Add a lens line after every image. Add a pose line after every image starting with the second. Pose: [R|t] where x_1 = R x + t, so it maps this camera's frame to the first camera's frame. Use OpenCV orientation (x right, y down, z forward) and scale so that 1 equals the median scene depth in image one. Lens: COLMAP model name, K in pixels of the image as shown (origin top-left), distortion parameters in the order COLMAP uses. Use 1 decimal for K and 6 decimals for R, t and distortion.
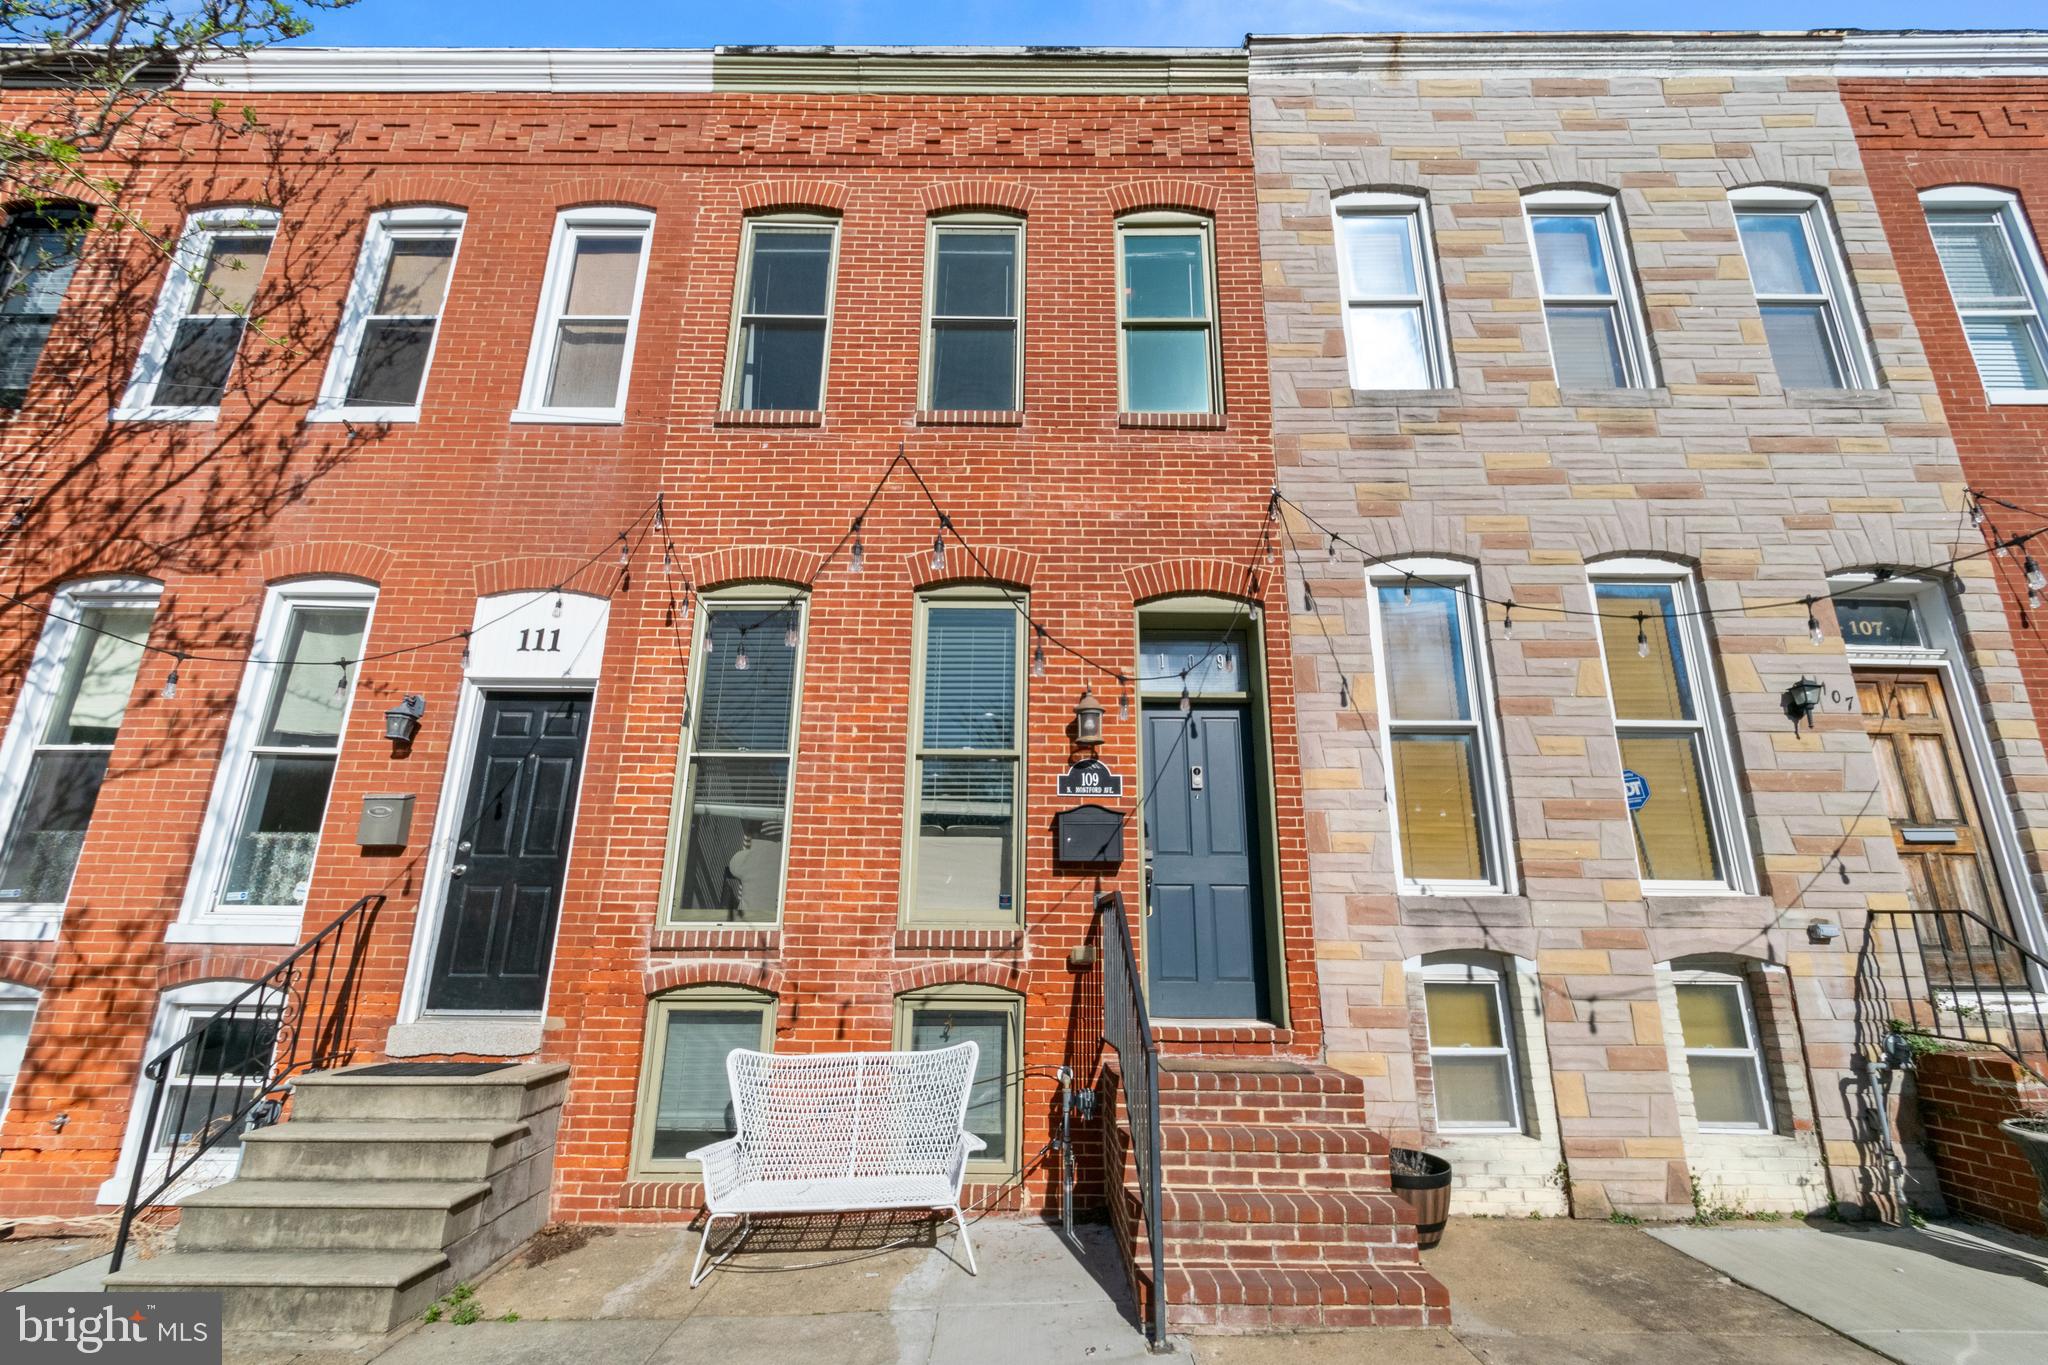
lens RADIAL K [[909.3, 0, 1024.0], [0, 909.3, 682.5], [0, 0, 1]] dist [0.005805, -0.001261]
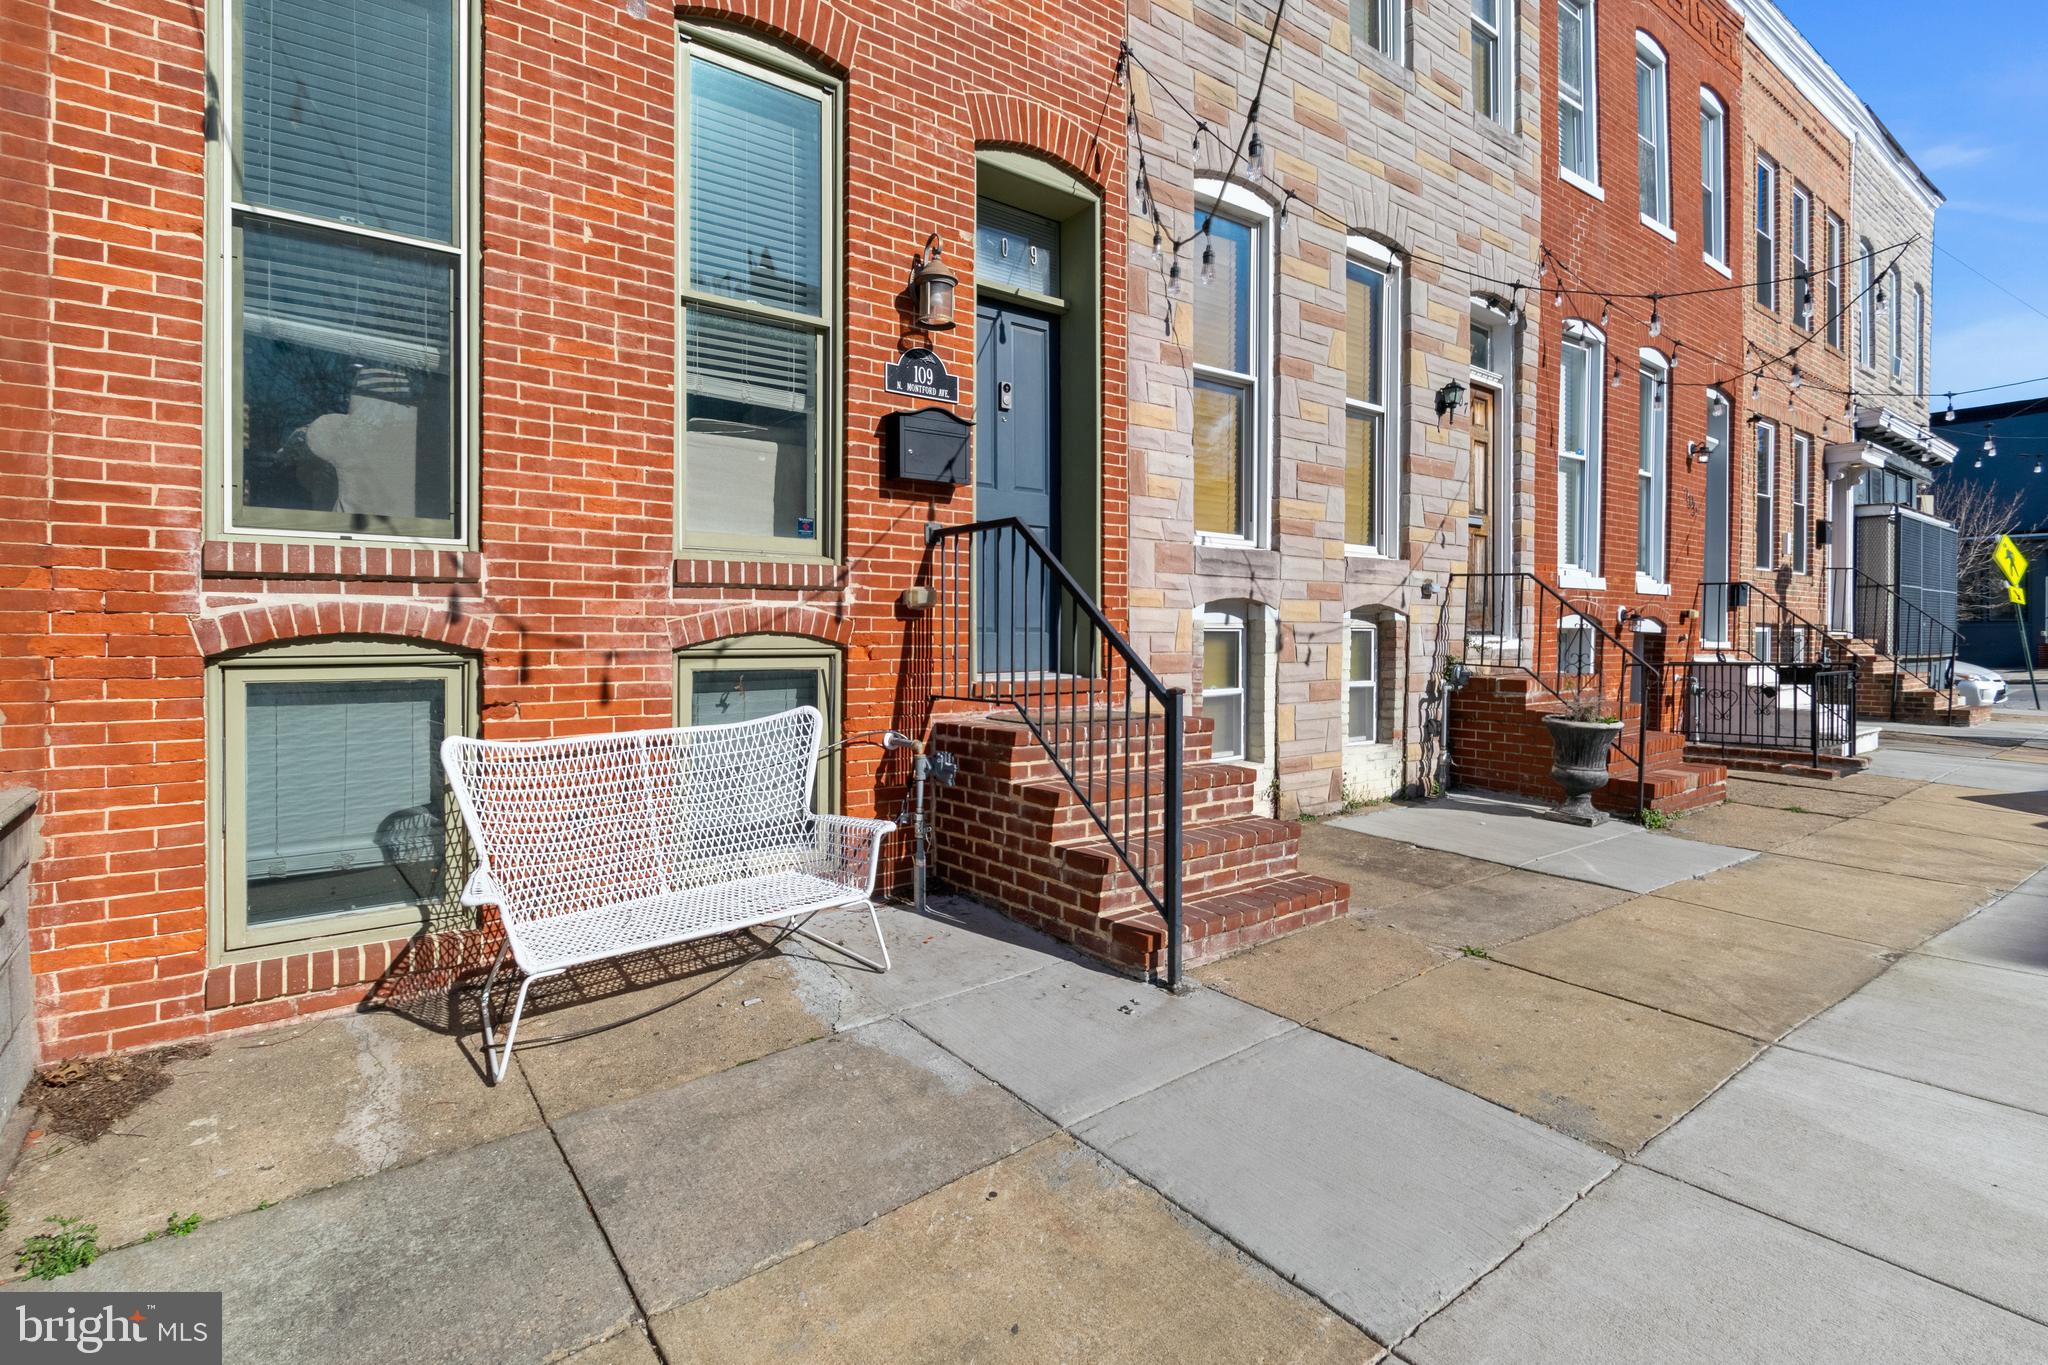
lens RADIAL K [[992.2, 0, 1023.4], [0, 992.2, 645.2], [0, 0, 1]] dist [-0.000563, -0.000525]
pose [[0.791623, -0.012755, 0.610877, -0.383995], [-0.168306, 0.956552, 0.238077, 0.115591], [-0.587372, -0.291282, 0.755082, 0.277891]]
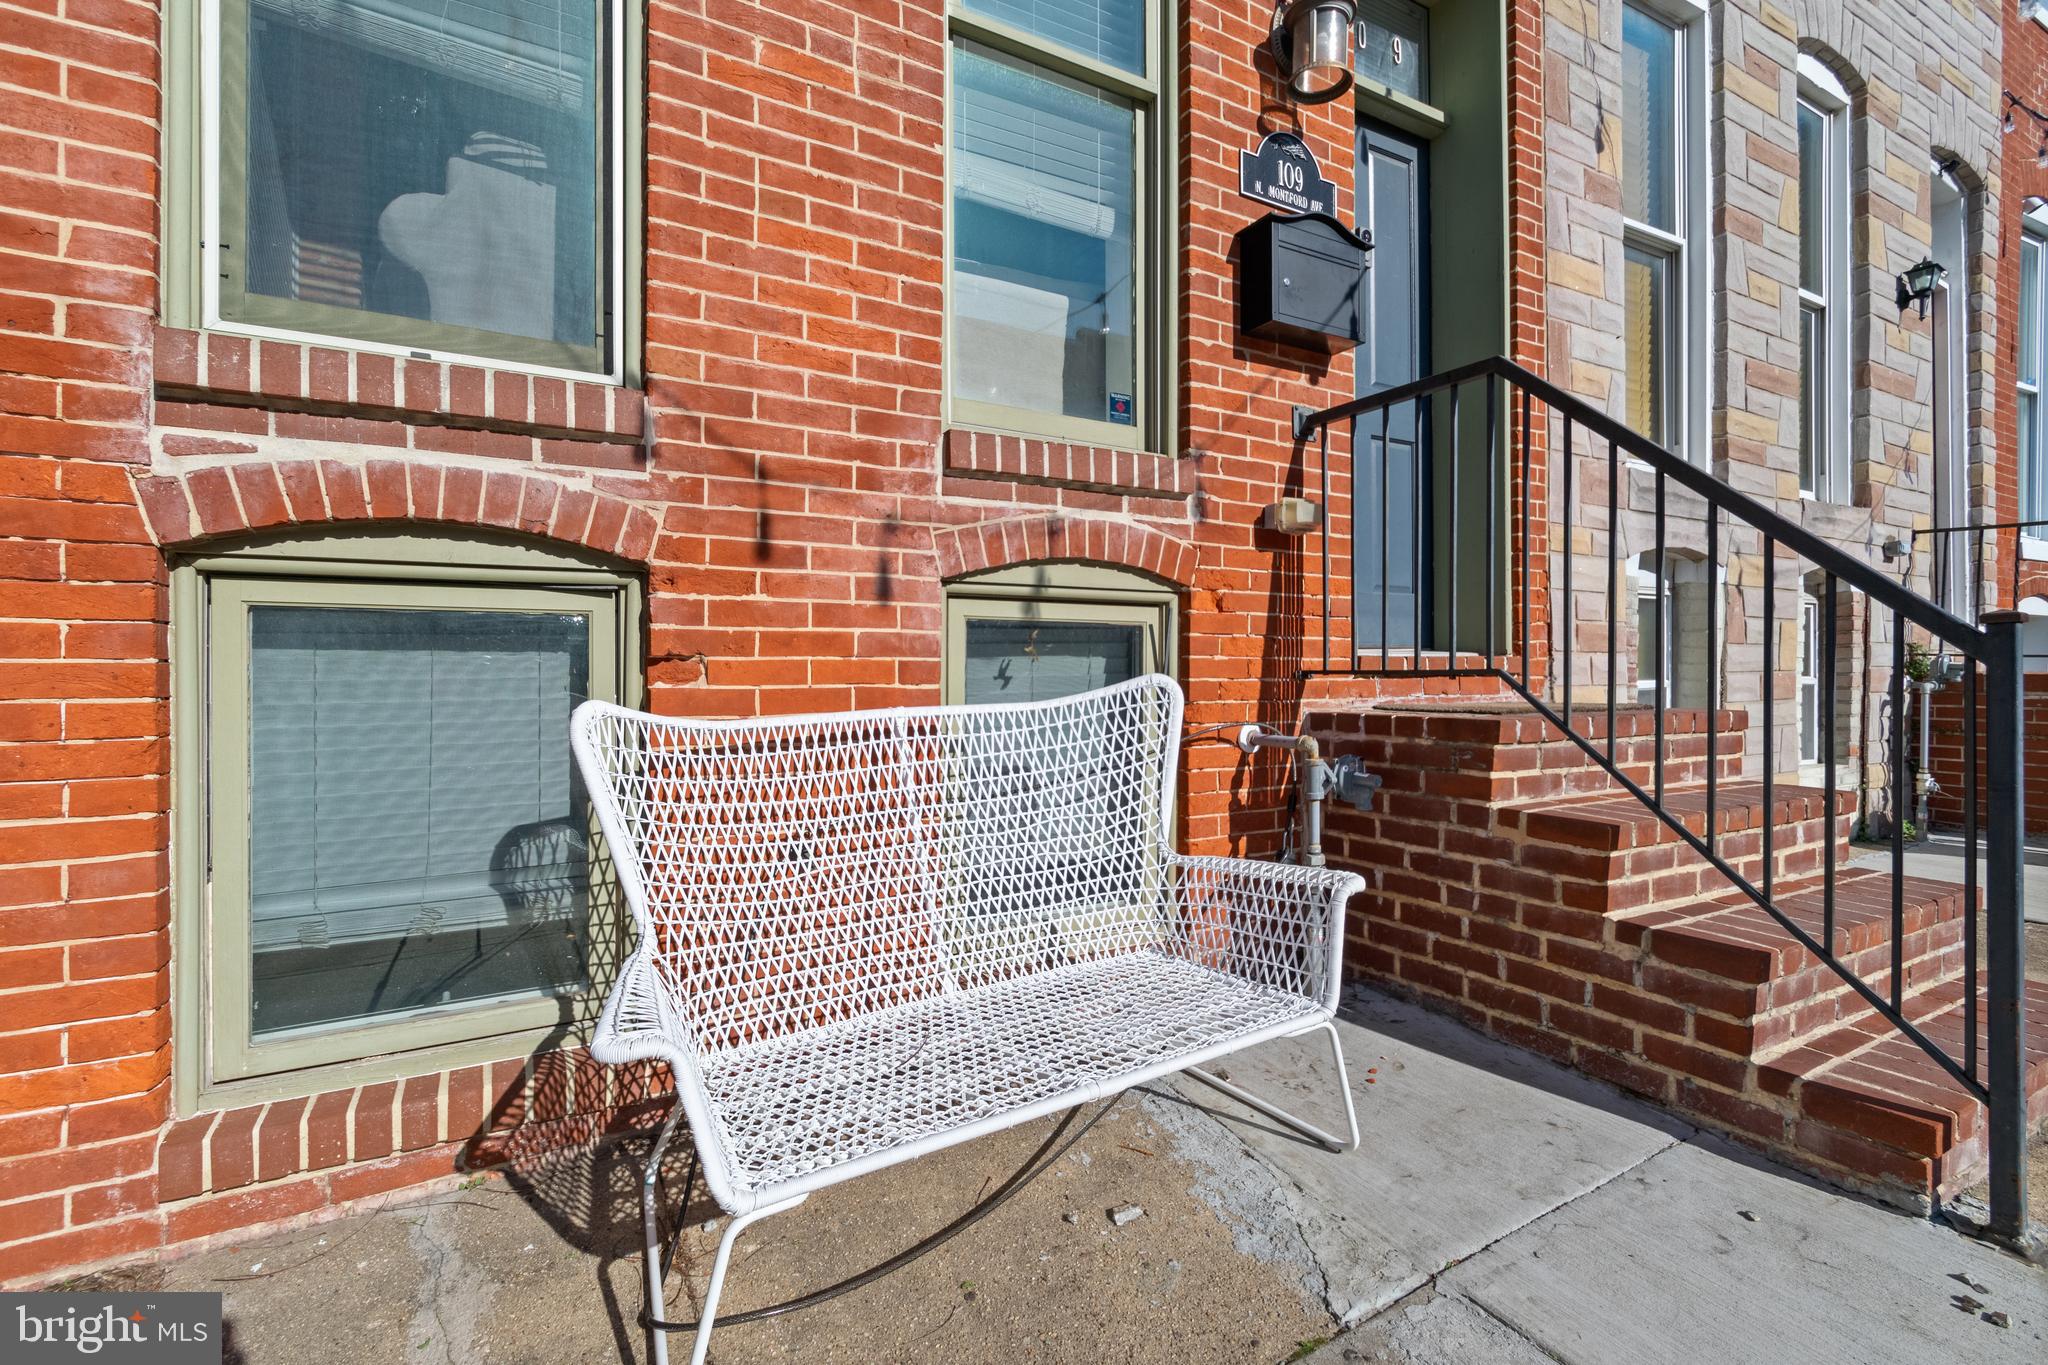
lens RADIAL K [[939.6, 0, 1017.8], [0, 939.6, 677.5], [0, 0, 1]] dist [0.002848, -0.000447]
pose [[0.867543, -0.012640, 0.497201, -0.323145], [-0.130991, 0.958576, 0.252930, 0.267515], [-0.479802, -0.284556, 0.829951, 0.601440]]
